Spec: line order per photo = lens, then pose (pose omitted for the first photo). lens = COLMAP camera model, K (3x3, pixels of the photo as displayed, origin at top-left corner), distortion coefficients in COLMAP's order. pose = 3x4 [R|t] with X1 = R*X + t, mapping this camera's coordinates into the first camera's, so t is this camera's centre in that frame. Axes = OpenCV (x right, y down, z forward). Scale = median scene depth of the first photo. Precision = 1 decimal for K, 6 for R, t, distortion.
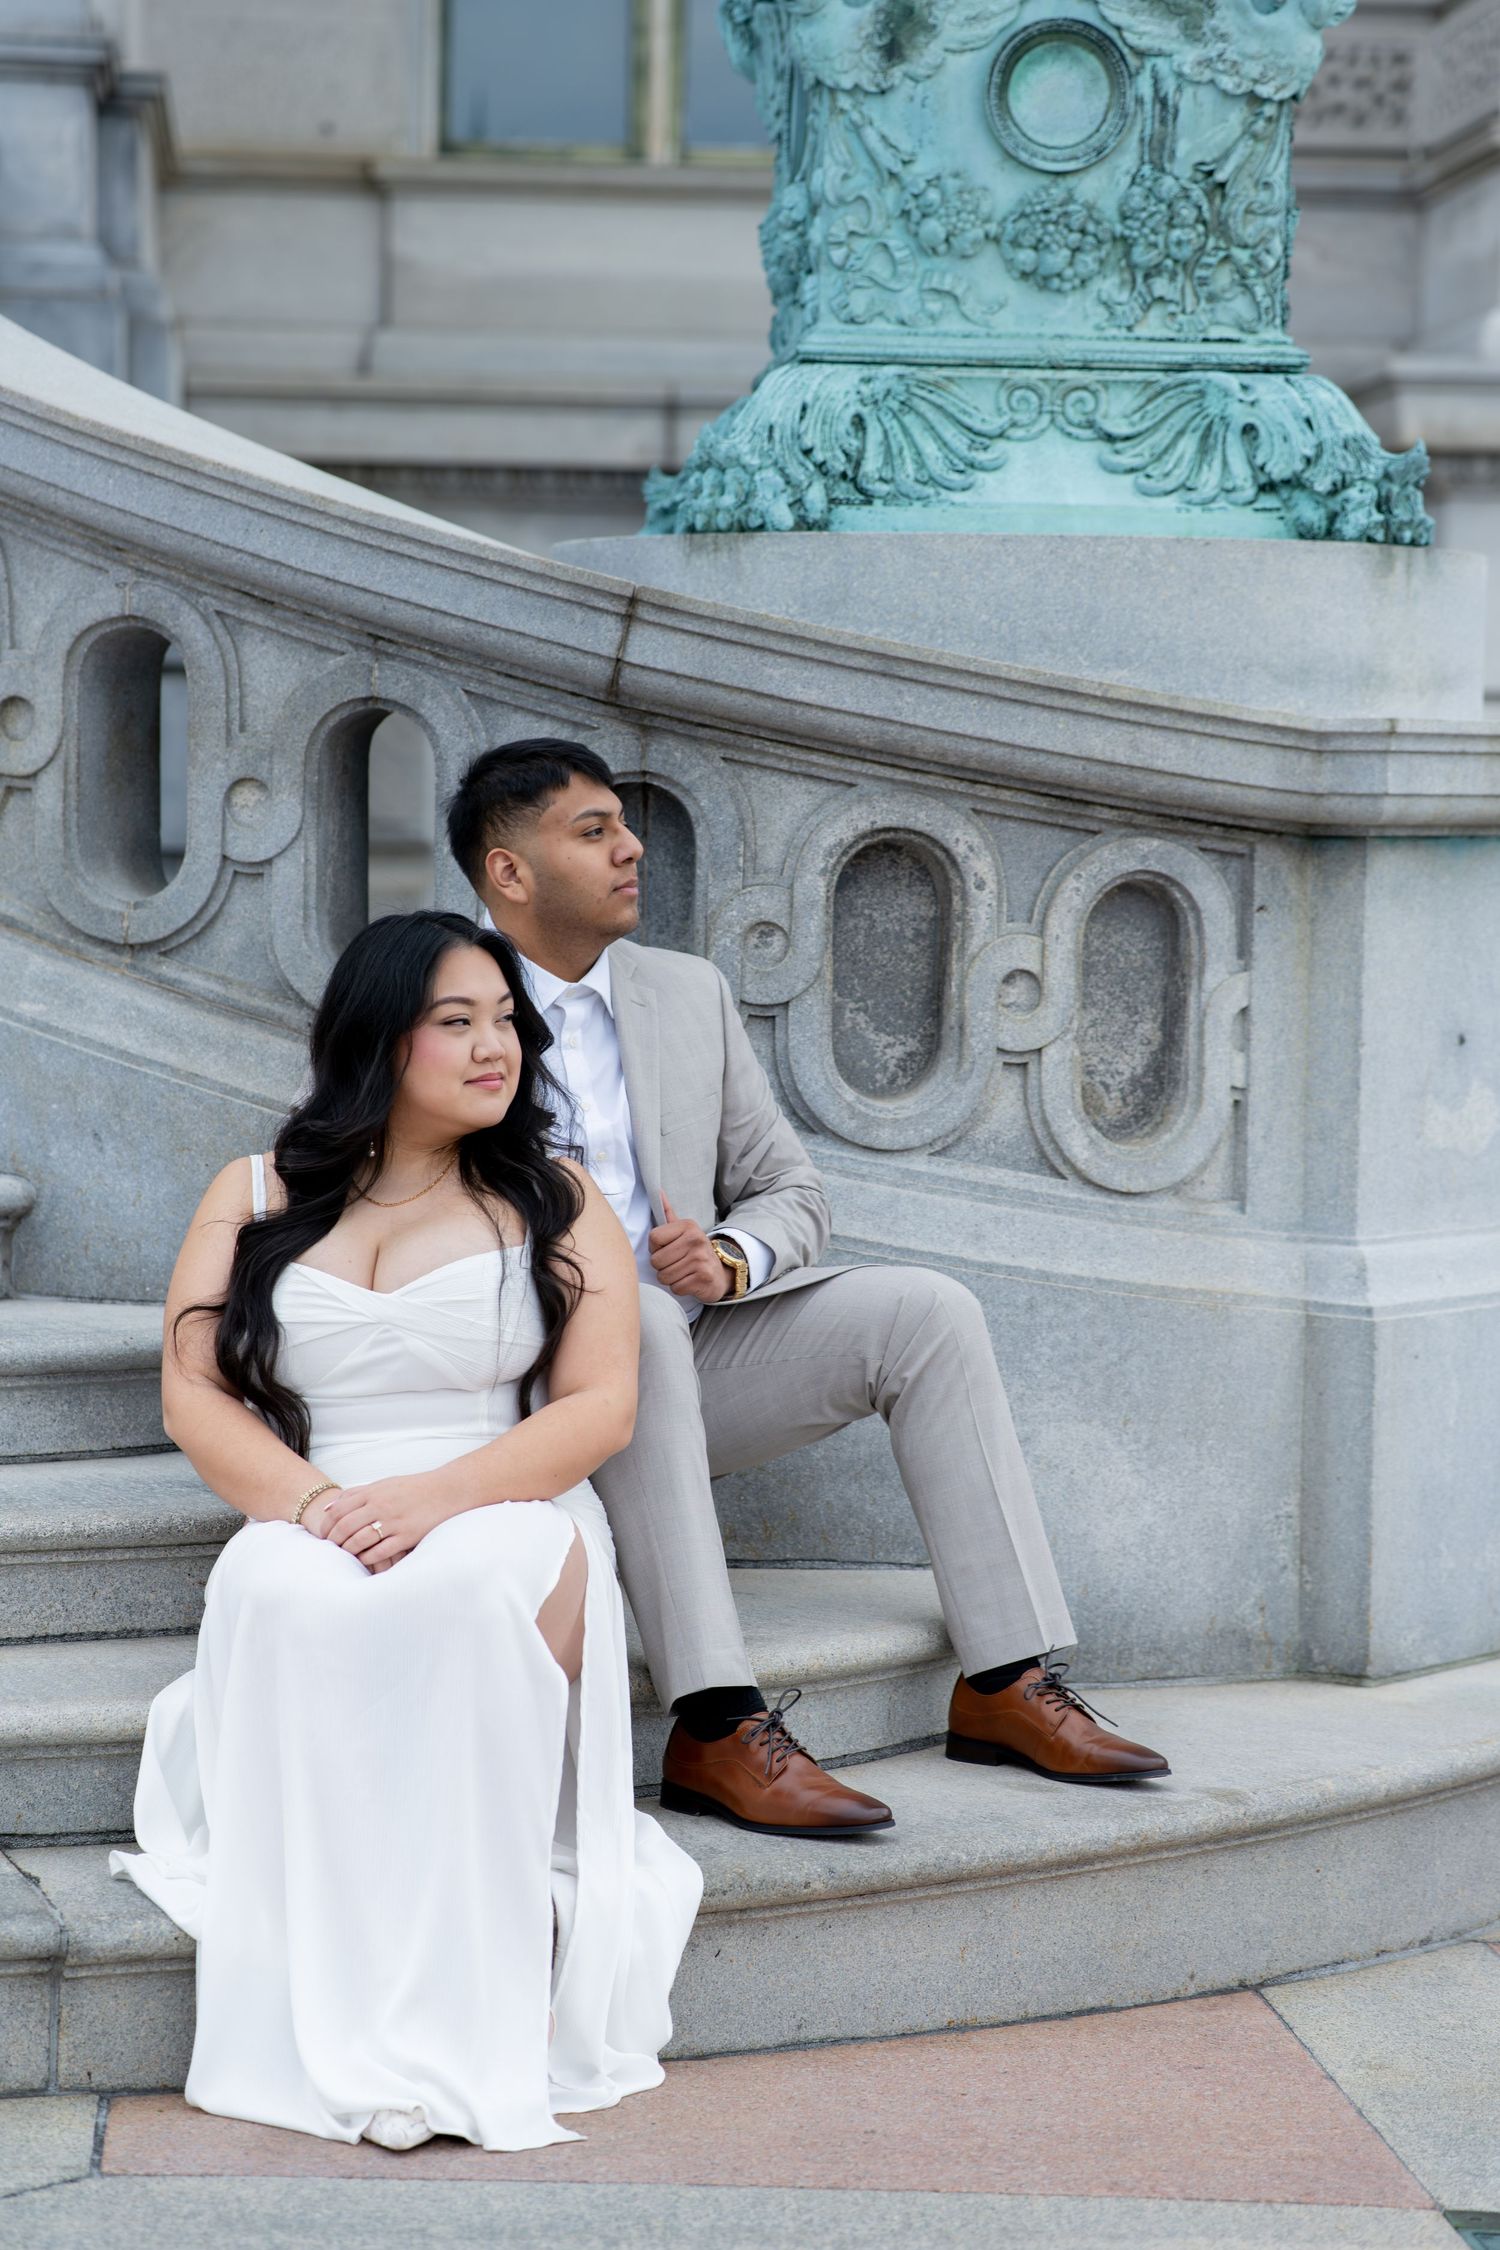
lens RADIAL K [[5585.4, 0, 750.7], [0, 5585.4, 1125.3], [0, 0, 1]] dist [0.280686, 0.000000]
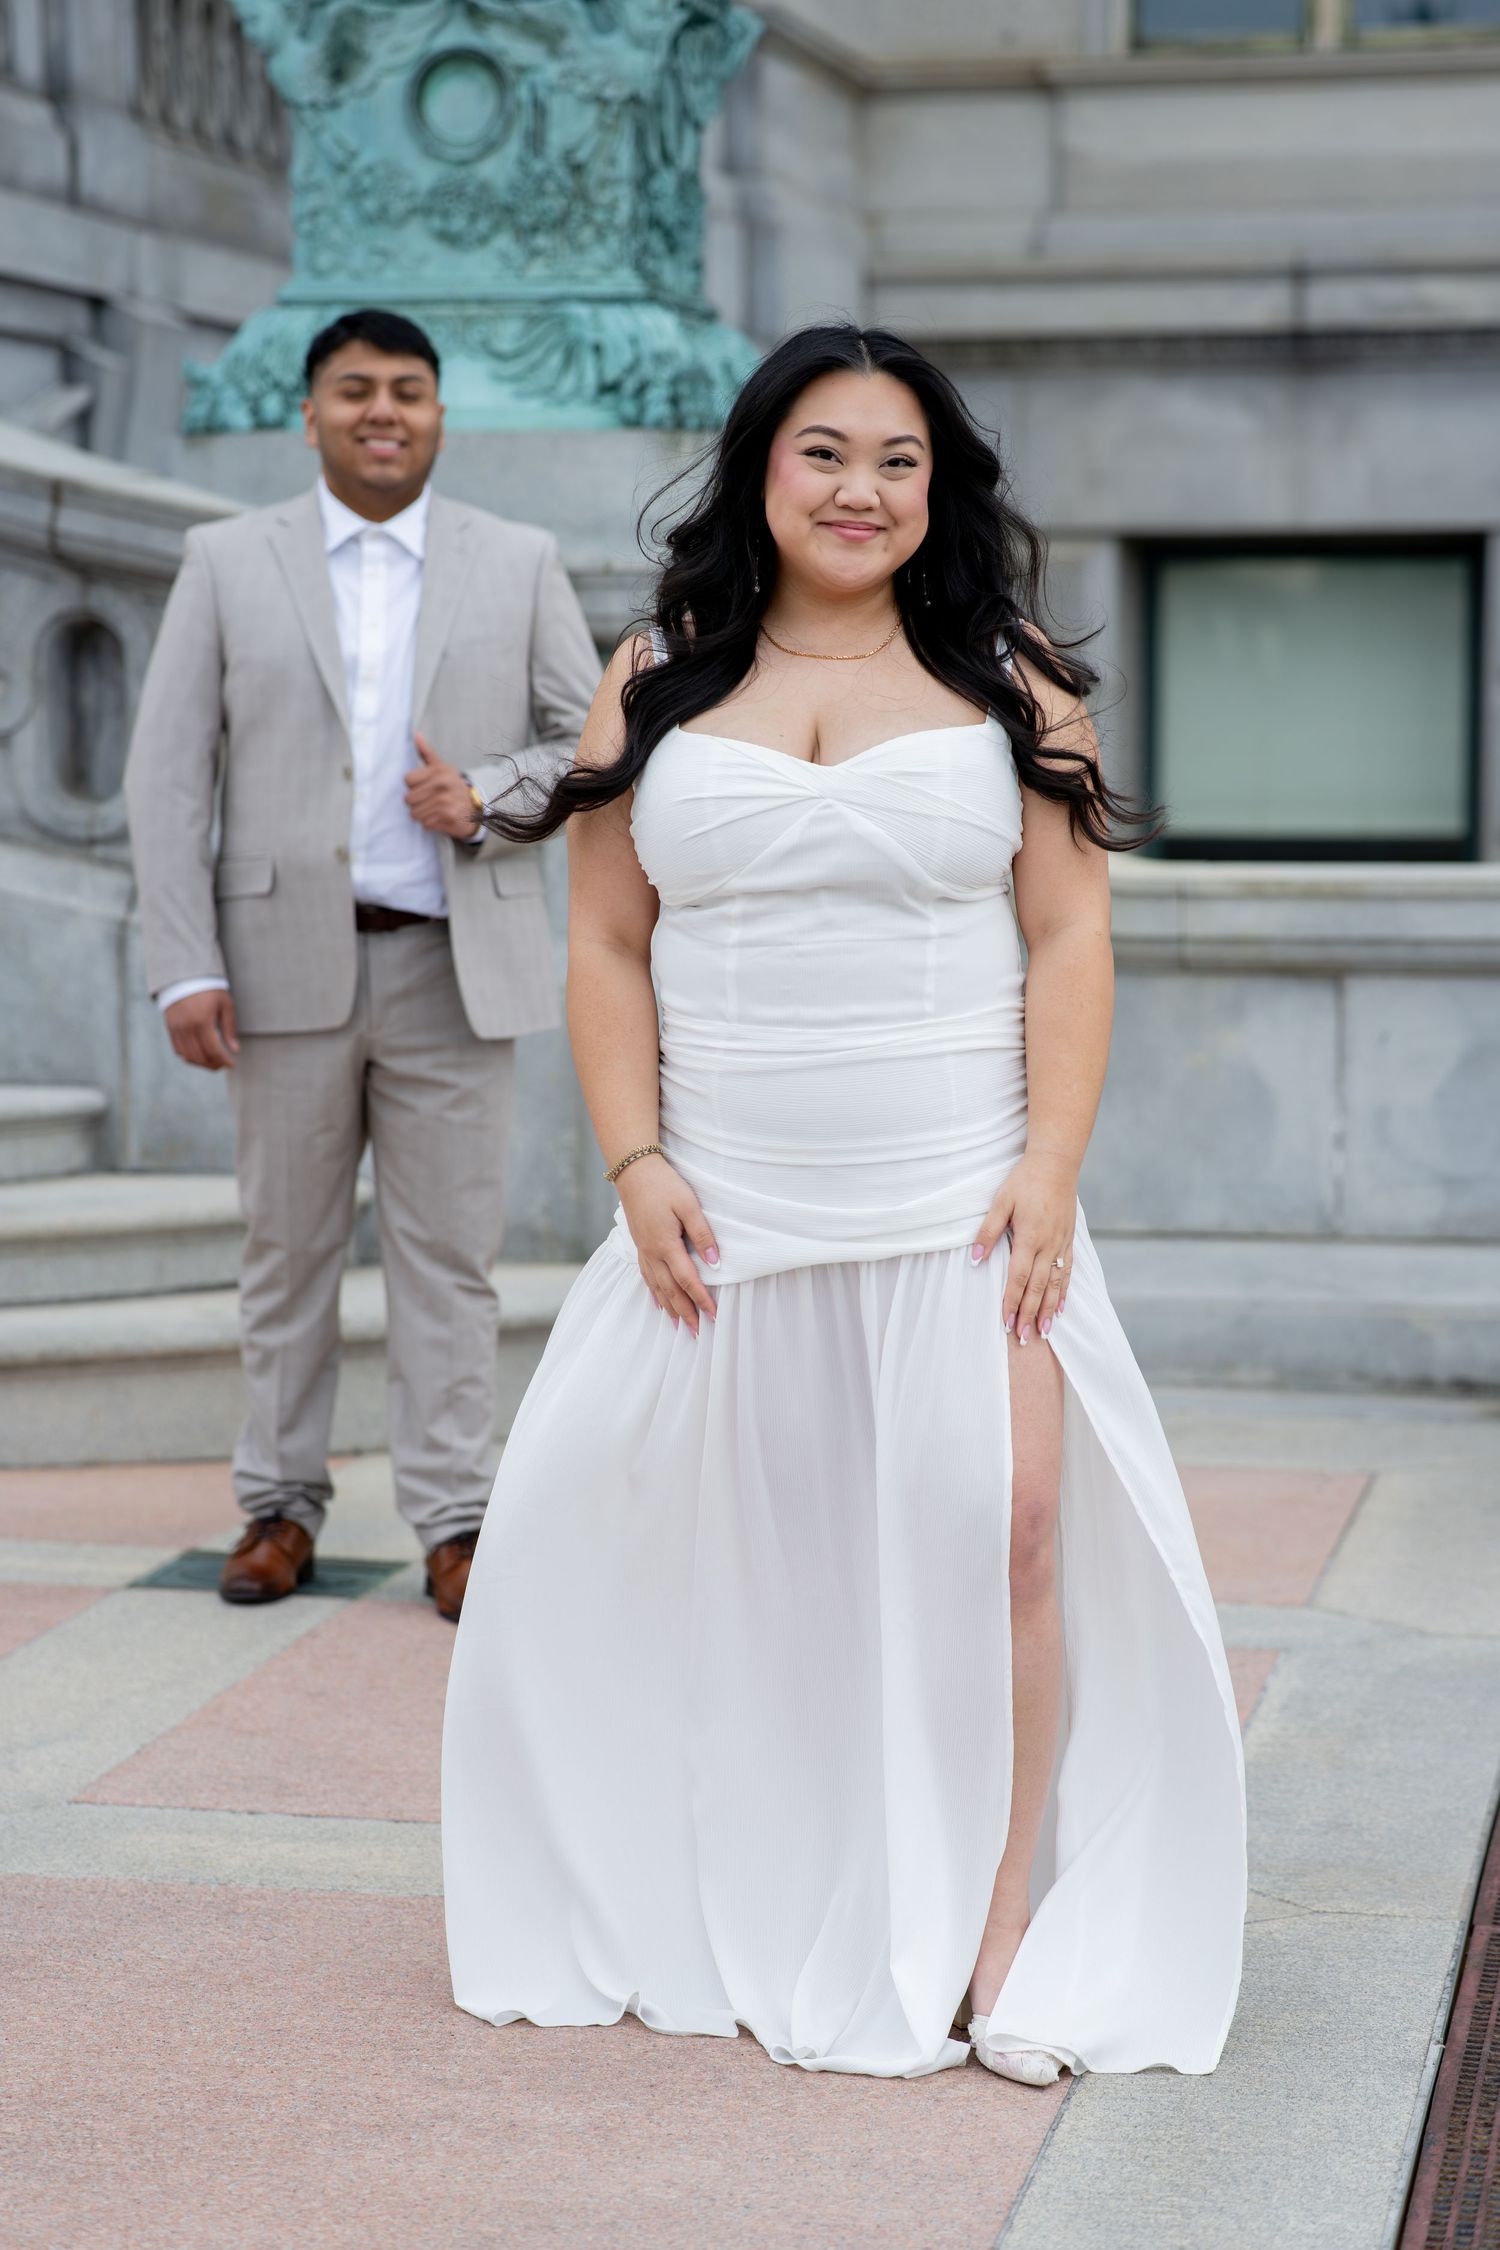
lens RADIAL K [[5585.4, 0, 749.1], [0, 5585.4, 1124.3], [0, 0, 1]] dist [0.280686, 0.000000]
pose [[0.965847, 0.001683, -0.259108, 0.473451], [0.005391, 0.999632, 0.026588, 0.027327], [0.259057, -0.027077, 0.965482, -0.298455]]
